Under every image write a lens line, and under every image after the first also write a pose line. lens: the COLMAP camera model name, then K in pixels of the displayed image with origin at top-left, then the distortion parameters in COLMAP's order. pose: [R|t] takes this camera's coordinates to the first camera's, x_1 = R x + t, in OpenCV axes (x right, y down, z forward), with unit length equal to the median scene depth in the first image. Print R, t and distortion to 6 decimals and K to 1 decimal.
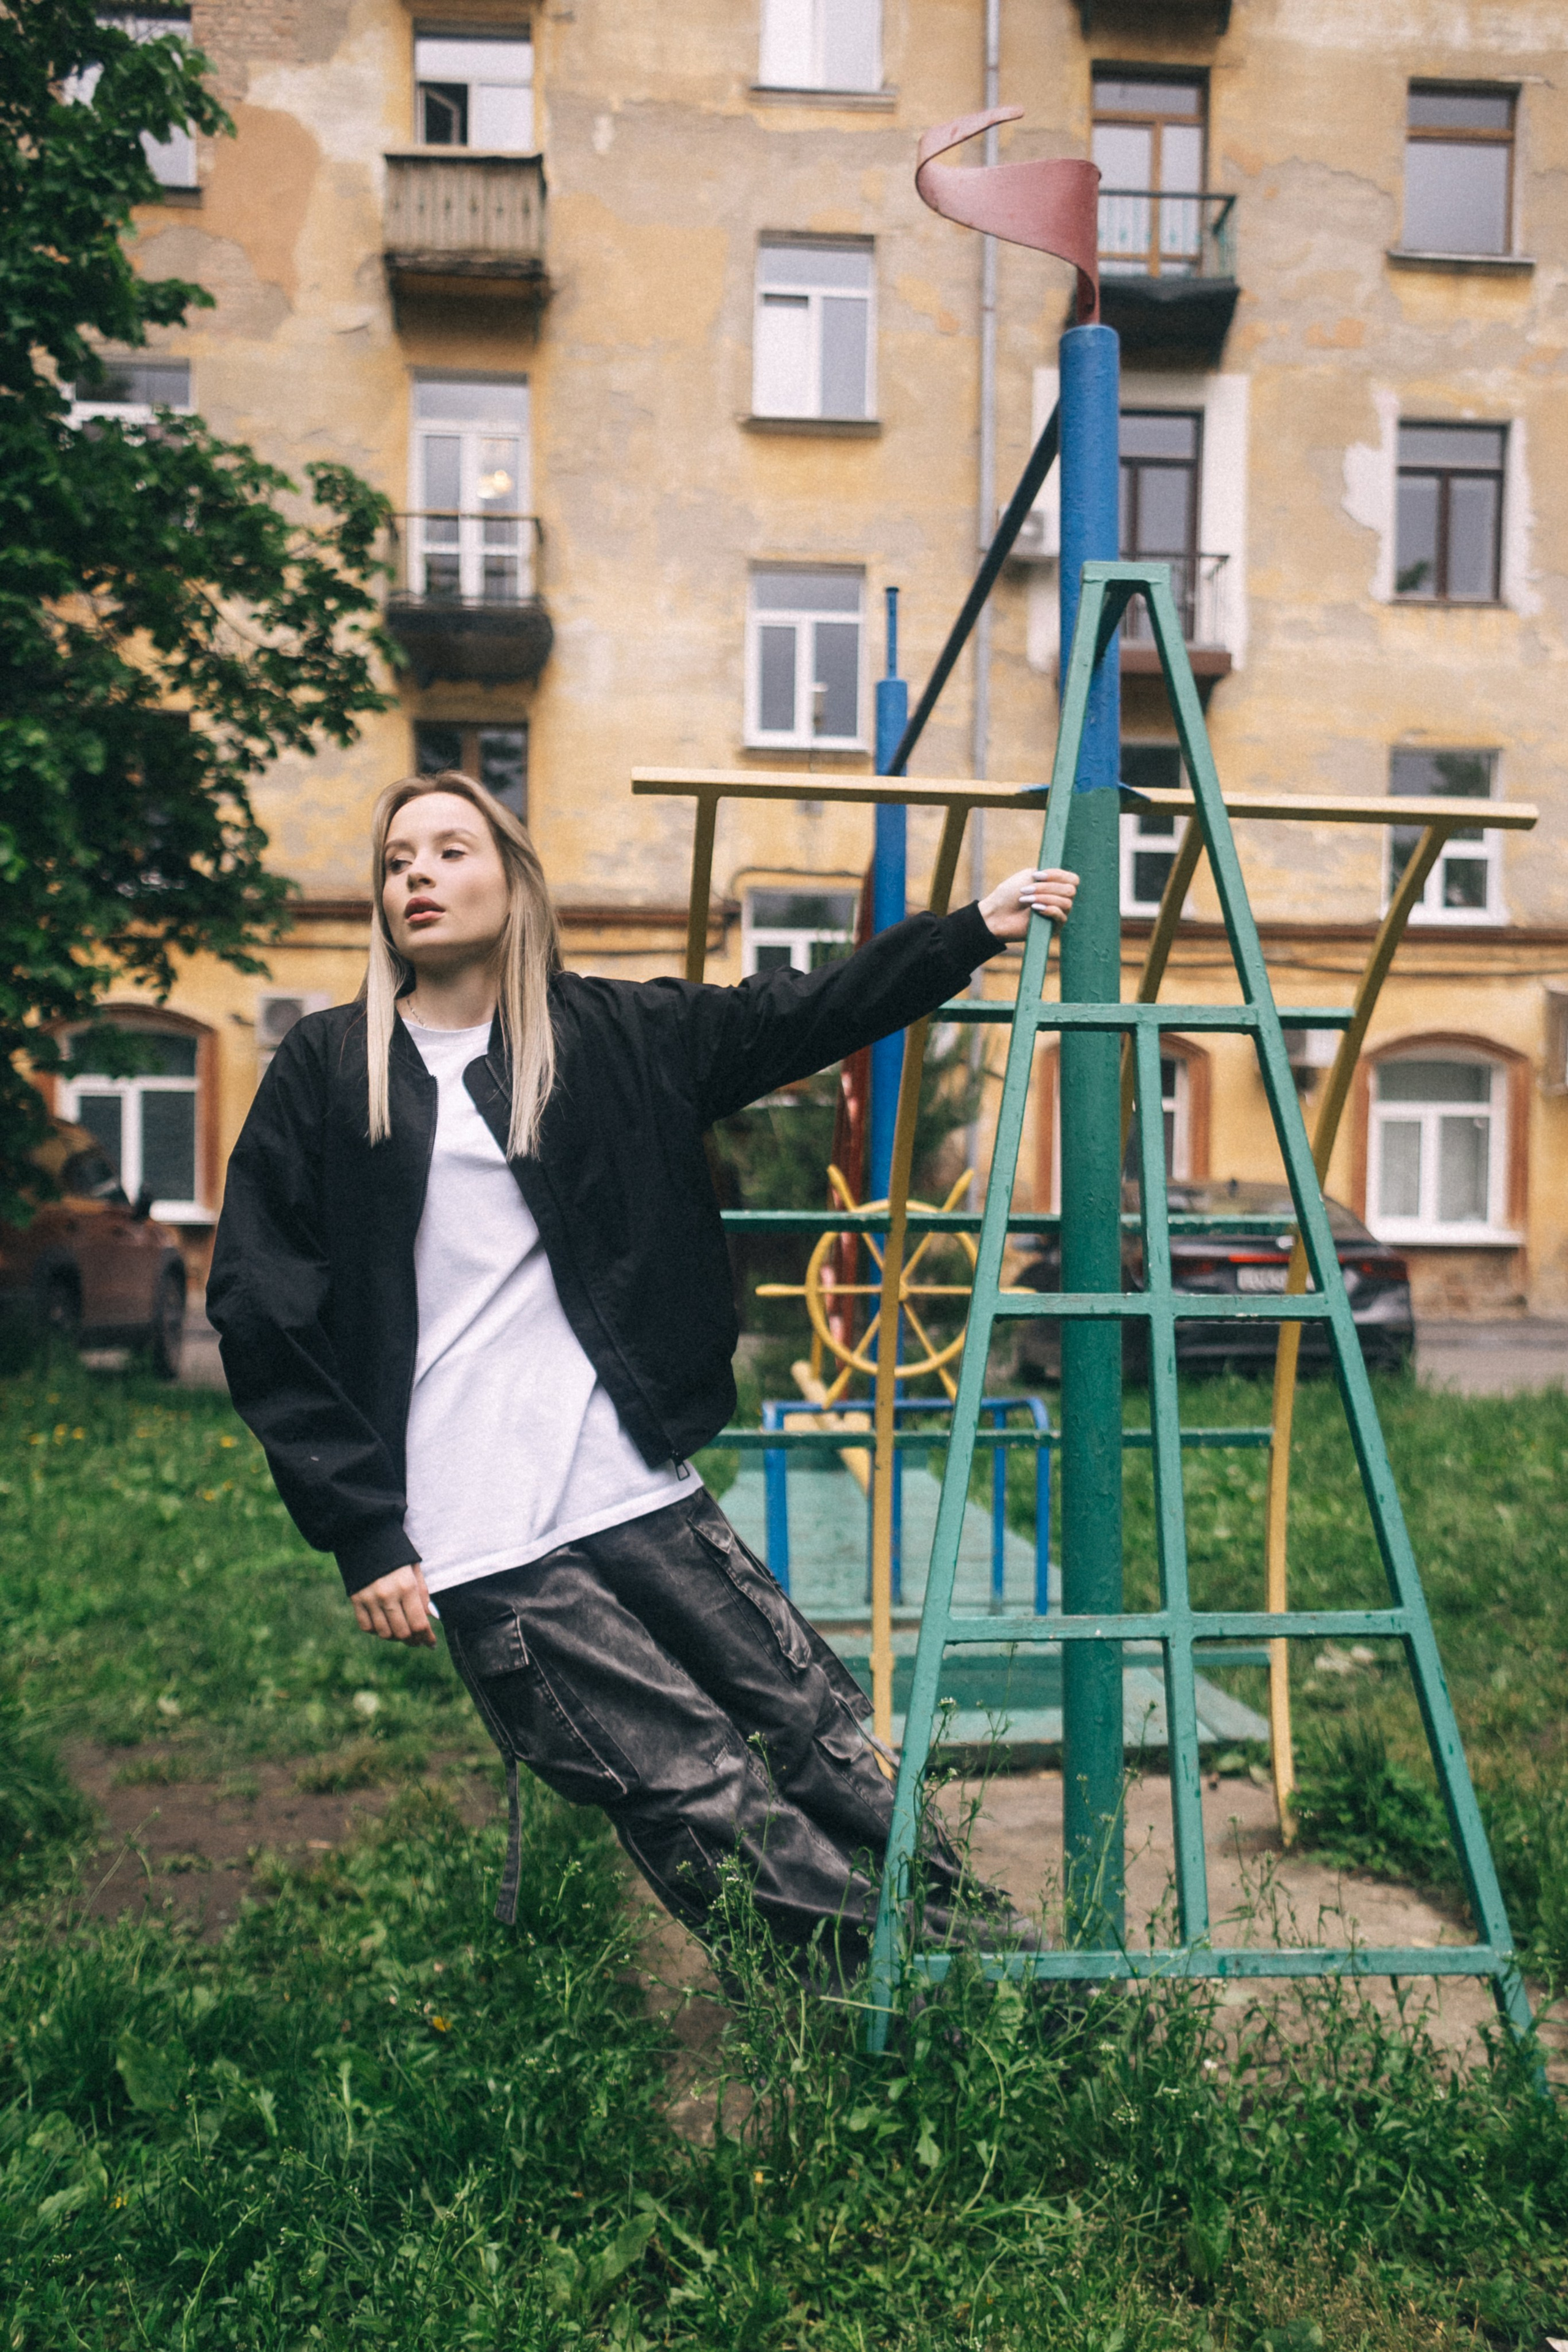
lens RADIAL K [[1934.2, 0, 784.0], [0, 1934.2, 1176.0], [0, 0, 1]] dist [0.010619, -0.002792]
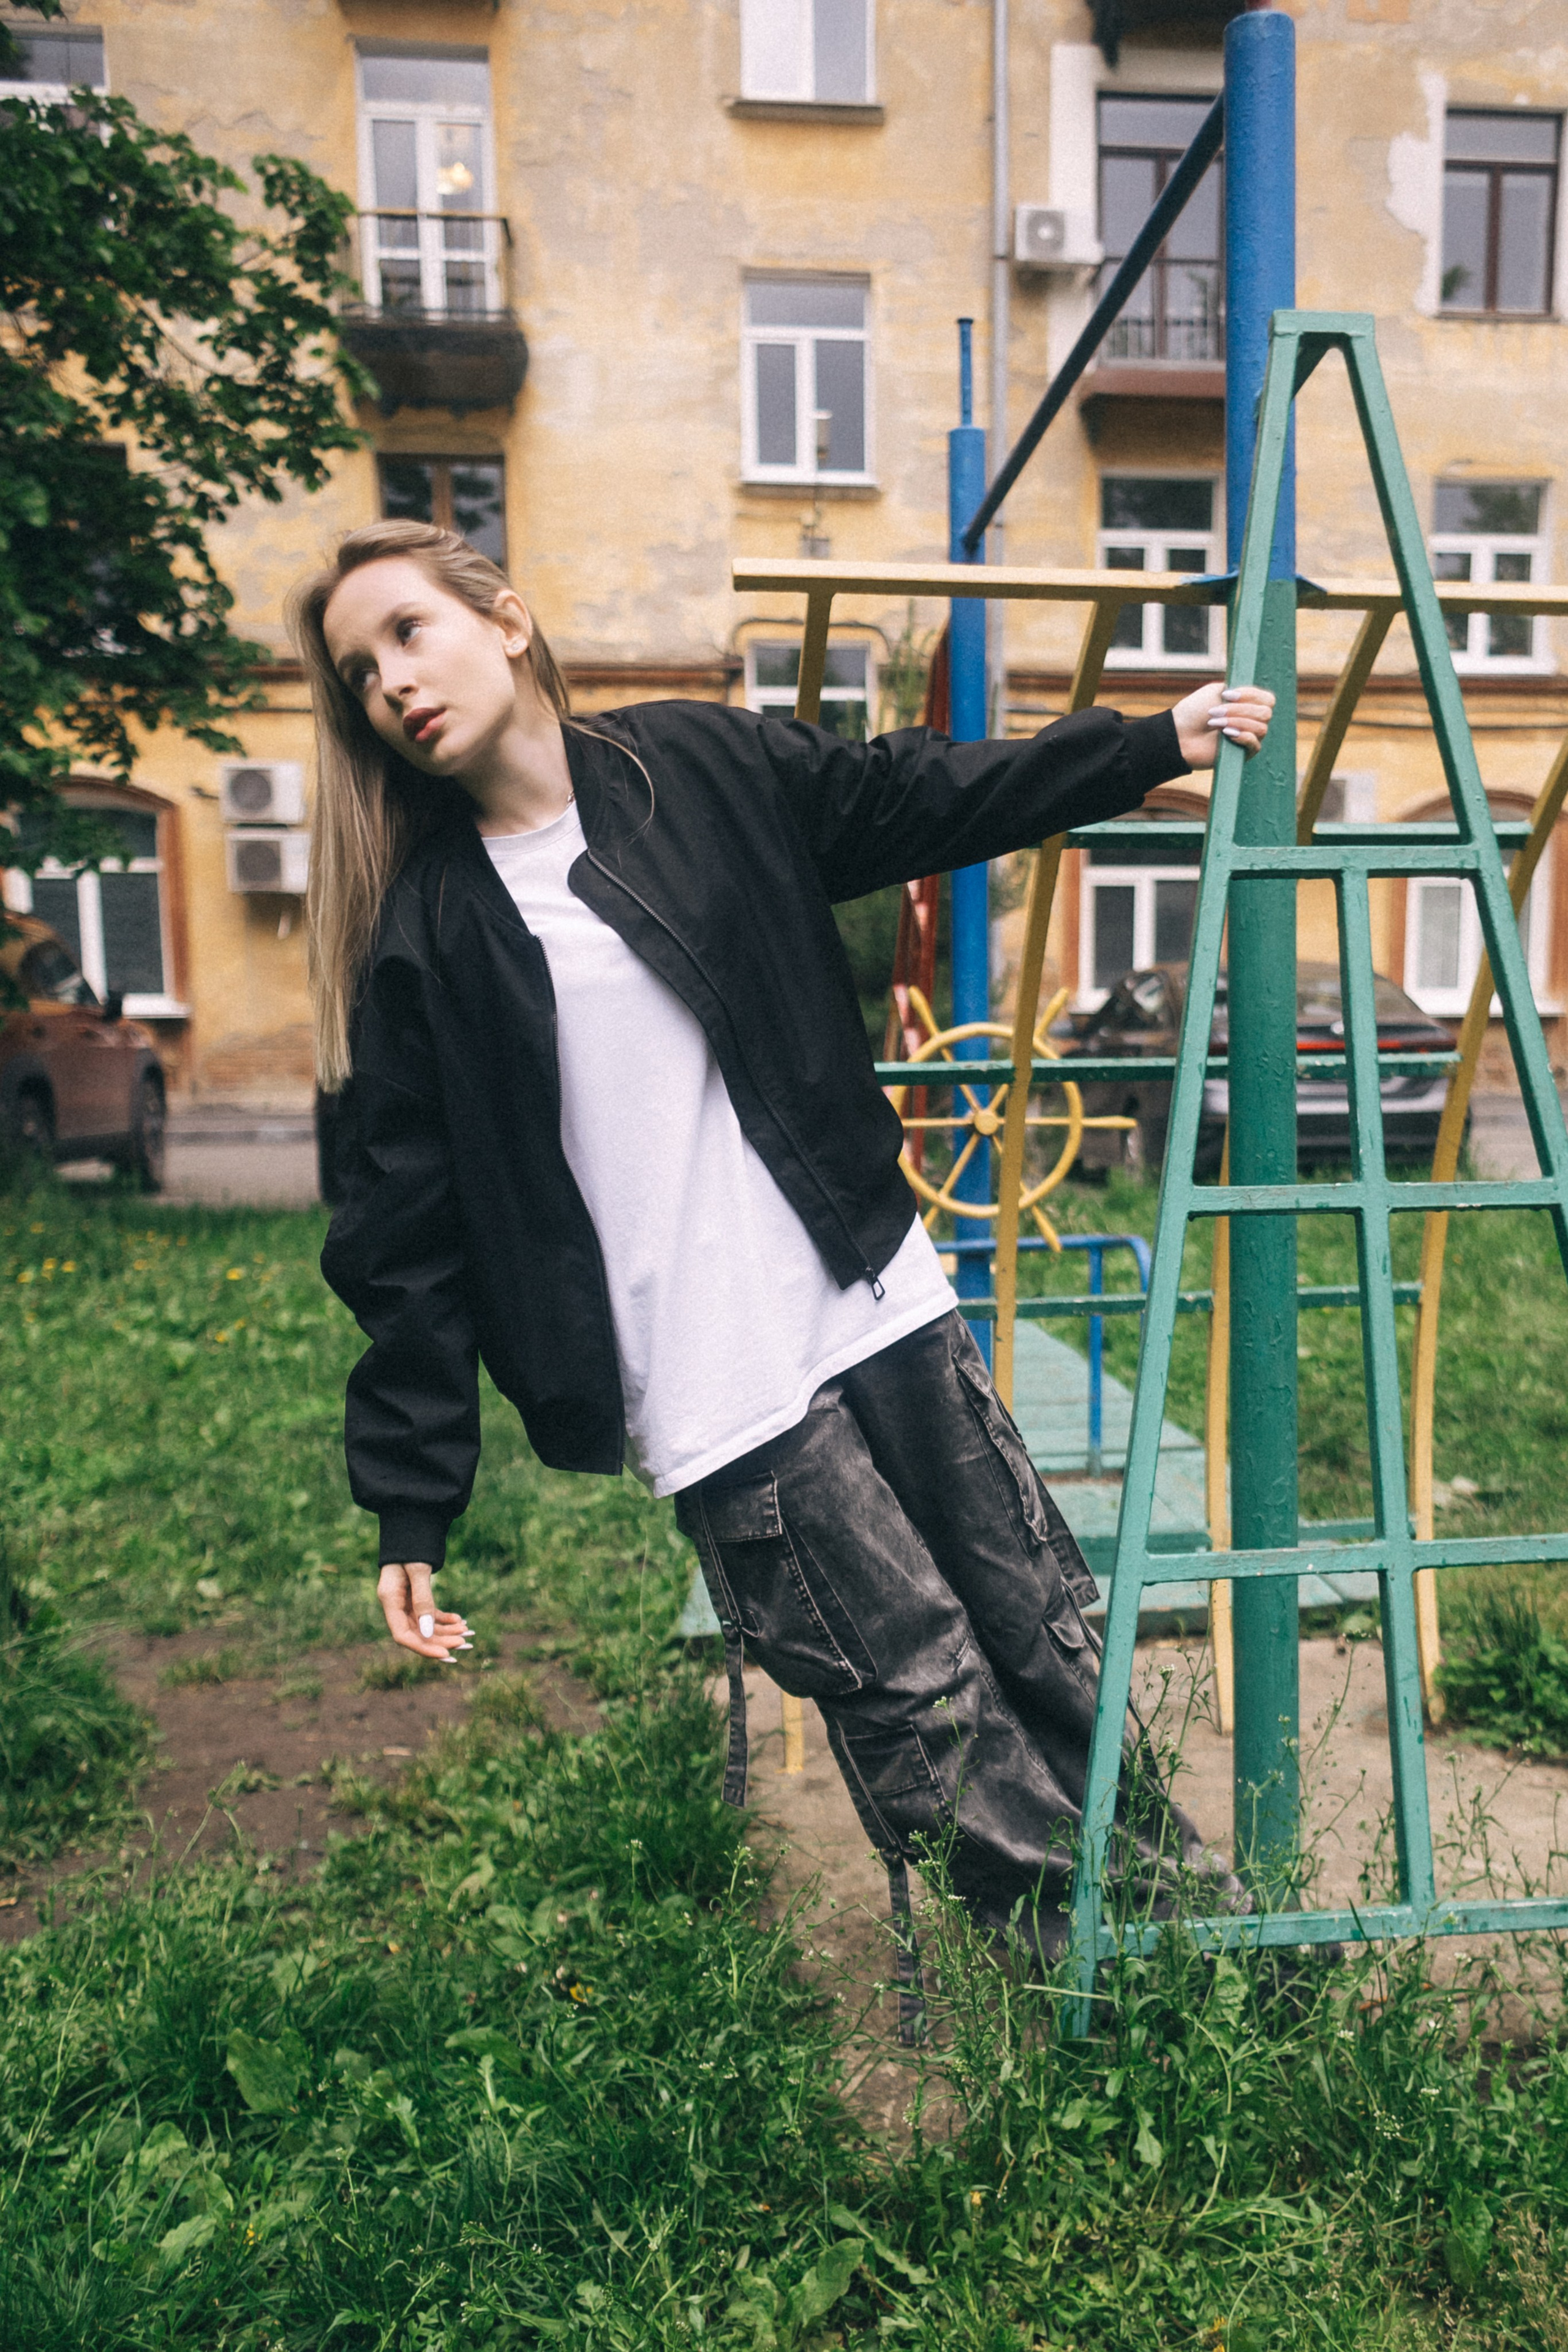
lens RADIAL K [[1916.7, 0, 788.8], [0, 1916.7, 1119.2], [0, 0, 1]] dist [0.009228, 0.002115]
pose [[0.998747, -0.019364, 0.046147, -0.065797], [0.013647, 0.992544, 0.121122, -0.045916], [-0.048148, -0.120340, 0.991564, 0.088307]]
